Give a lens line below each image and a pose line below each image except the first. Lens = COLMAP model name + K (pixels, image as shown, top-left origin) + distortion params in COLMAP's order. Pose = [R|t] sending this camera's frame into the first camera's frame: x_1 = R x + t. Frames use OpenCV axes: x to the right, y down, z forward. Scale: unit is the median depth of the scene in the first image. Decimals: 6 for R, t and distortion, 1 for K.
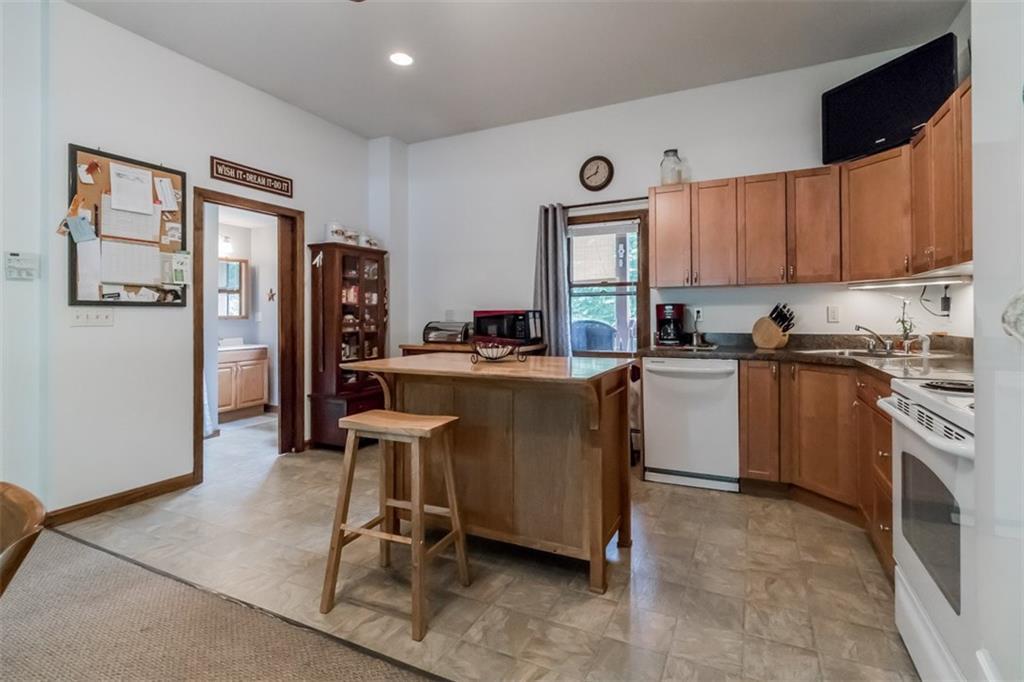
lens RADIAL K [[485.2, 0, 512.2], [0, 485.2, 314.4], [0, 0, 1]] dist [-0.000237, -0.000193]
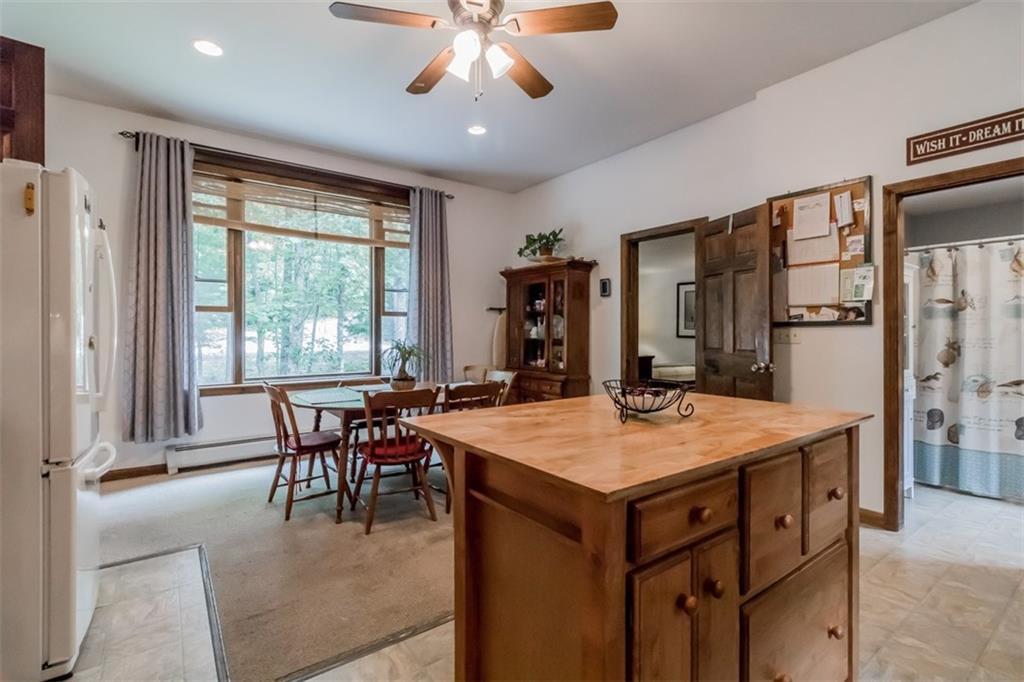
lens RADIAL K [[475.7, 0, 511.2], [0, 475.7, 335.0], [0, 0, 1]] dist [-0.000528, -0.000197]
pose [[-0.460449, 0.007974, -0.887651, 0.429650], [0.007376, 0.999960, 0.005157, -0.006120], [0.887656, -0.004172, -0.460489, 0.837408]]
